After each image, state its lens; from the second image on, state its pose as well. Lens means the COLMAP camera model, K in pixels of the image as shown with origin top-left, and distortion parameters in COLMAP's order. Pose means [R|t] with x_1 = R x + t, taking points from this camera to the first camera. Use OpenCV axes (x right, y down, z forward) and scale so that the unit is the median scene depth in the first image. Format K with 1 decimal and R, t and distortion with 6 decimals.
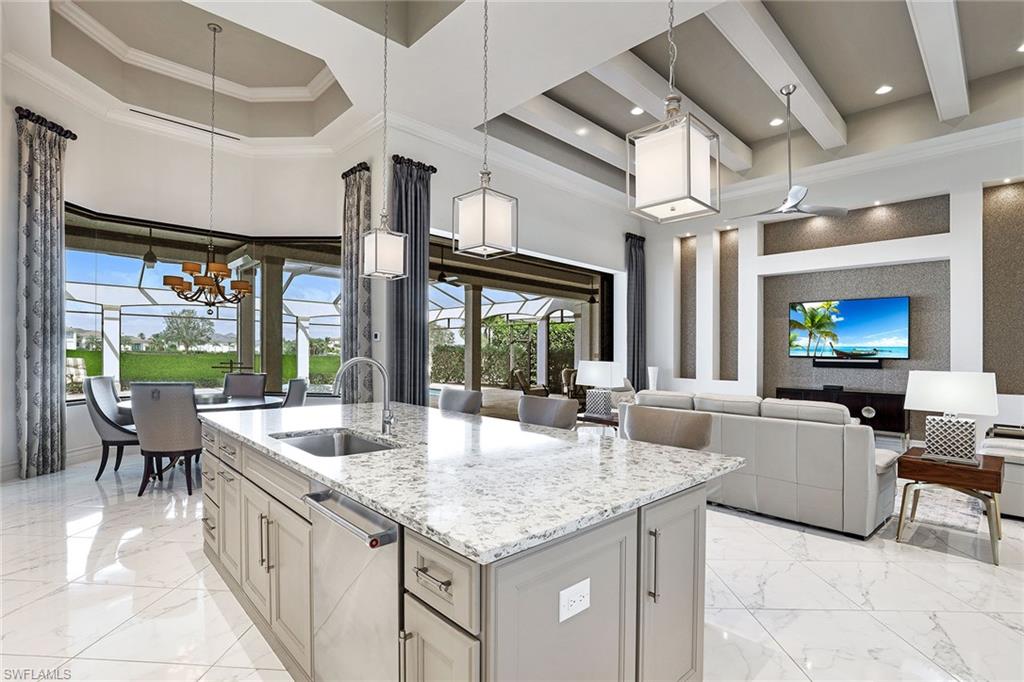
lens RADIAL K [[486.3, 0, 492.4], [0, 486.3, 363.9], [0, 0, 1]] dist [-0.012691, 0.001089]
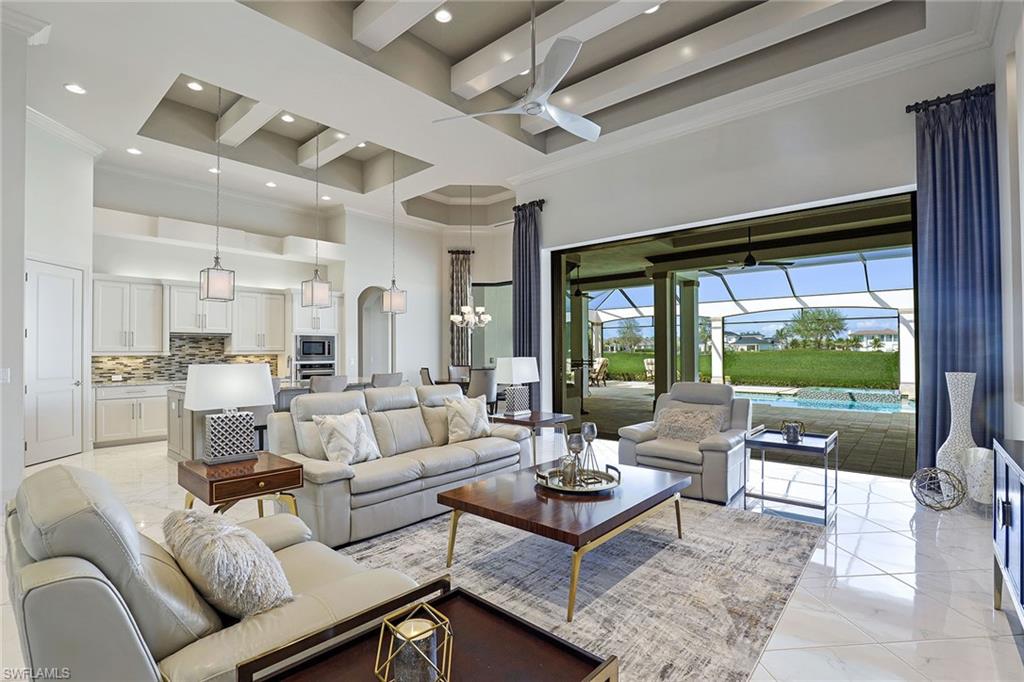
lens RADIAL K [[475.5, 0, 504.9], [0, 475.5, 347.7], [0, 0, 1]] dist [-0.033445, 0.006616]
pose [[0.116648, -0.025873, -0.992836, 0.419525], [-0.012737, 0.999539, -0.027544, 0.001208], [0.993092, 0.015859, 0.116265, 0.317329]]
